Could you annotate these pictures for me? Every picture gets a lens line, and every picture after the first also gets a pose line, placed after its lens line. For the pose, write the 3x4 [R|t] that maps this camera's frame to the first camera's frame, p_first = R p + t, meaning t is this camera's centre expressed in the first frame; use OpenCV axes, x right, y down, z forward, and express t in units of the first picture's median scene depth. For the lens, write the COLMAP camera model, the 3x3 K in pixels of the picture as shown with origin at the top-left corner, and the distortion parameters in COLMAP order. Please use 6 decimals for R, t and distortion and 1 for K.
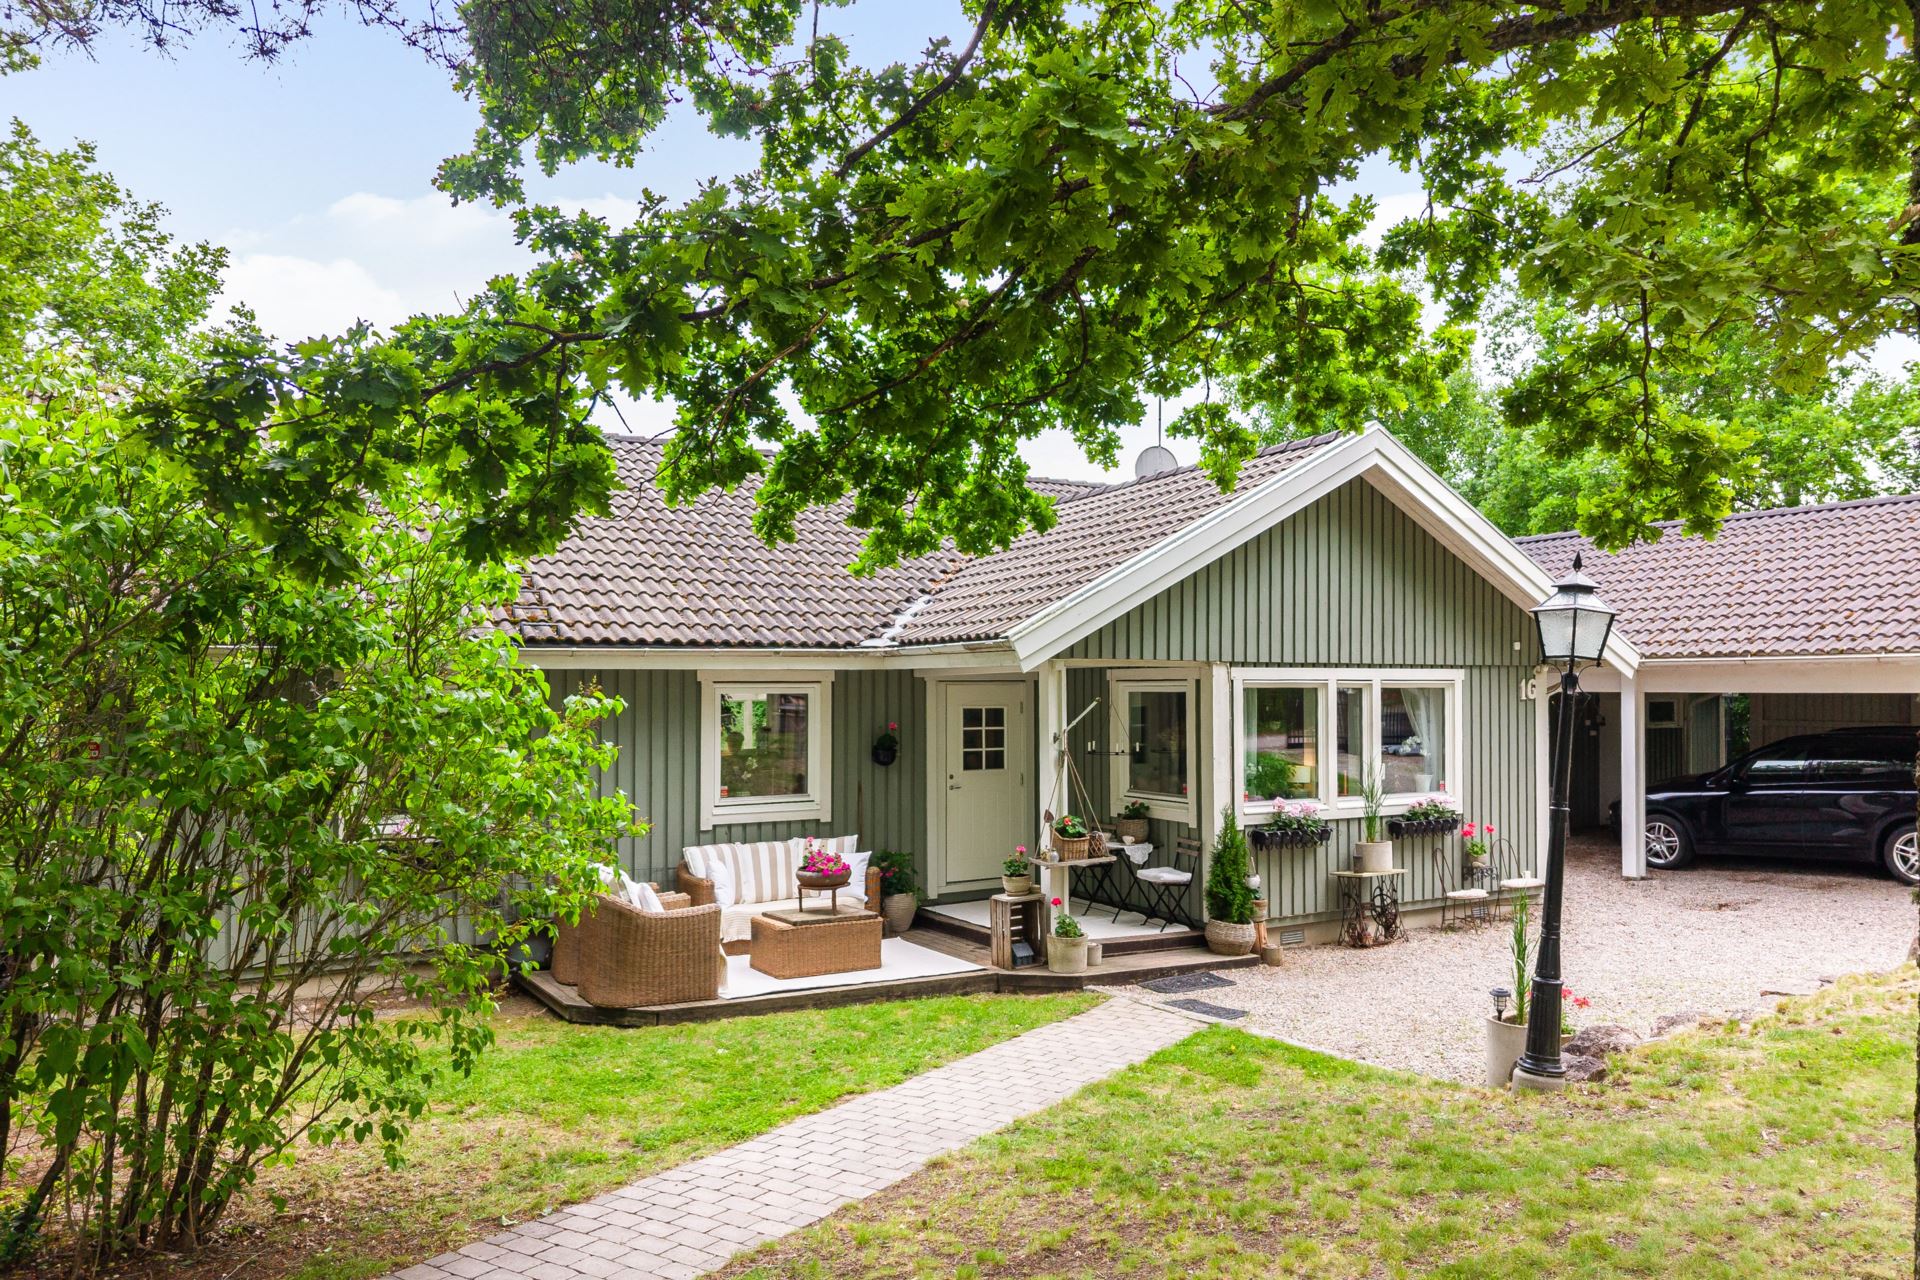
lens RADIAL K [[1265.8, 0, 960.0], [0, 1265.8, 640.0], [0, 0, 1]] dist [0.003075, 0.000485]
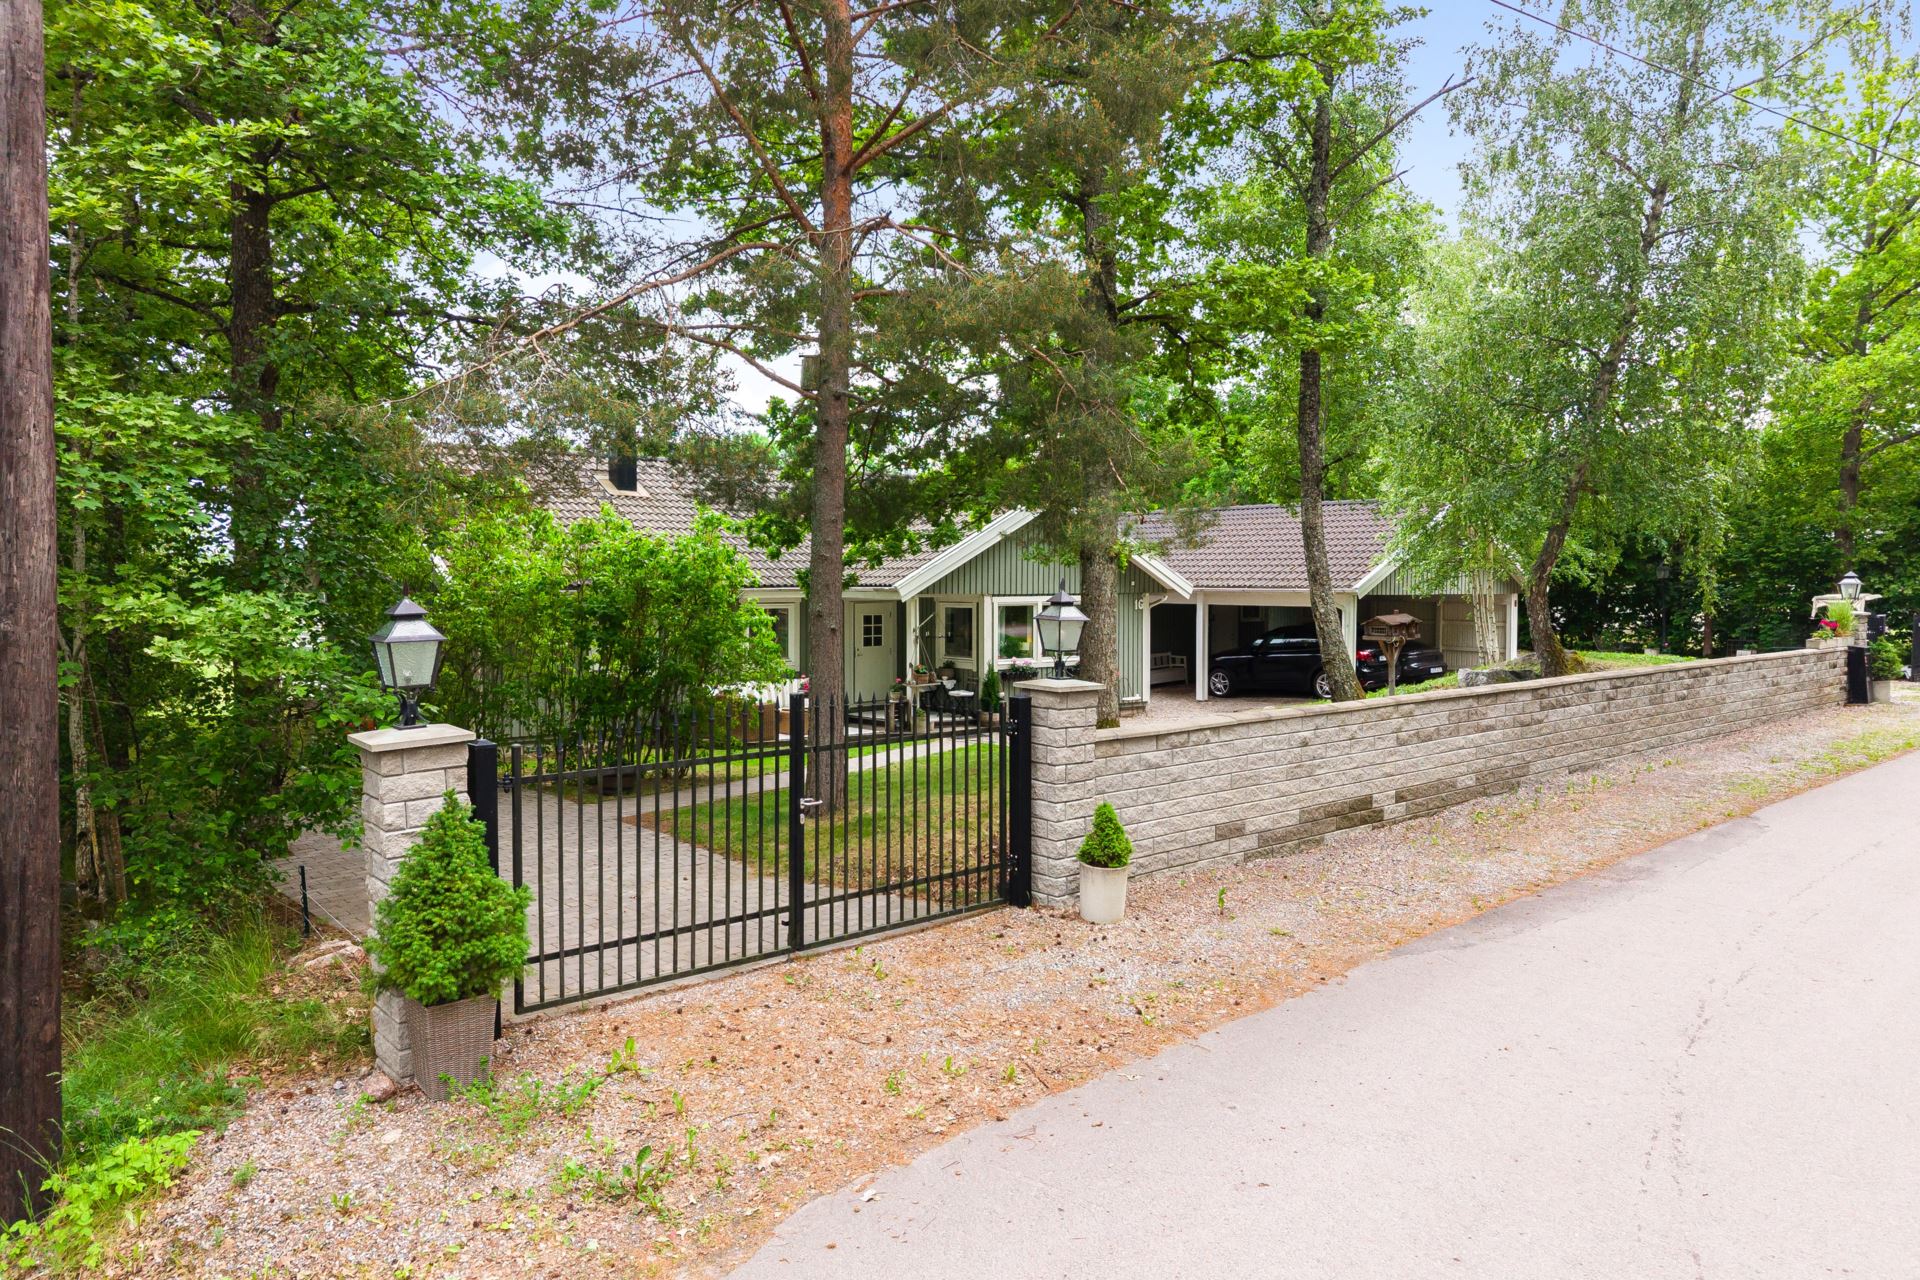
lens RADIAL K [[1265.8, 0, 960.0], [0, 1265.8, 640.0], [0, 0, 1]] dist [0.003075, 0.000485]
pose [[0.987952, -0.005900, 0.154647, -0.170365], [-0.007350, 0.996357, 0.084962, -0.085993], [-0.154585, -0.085075, 0.984310, -1.091722]]
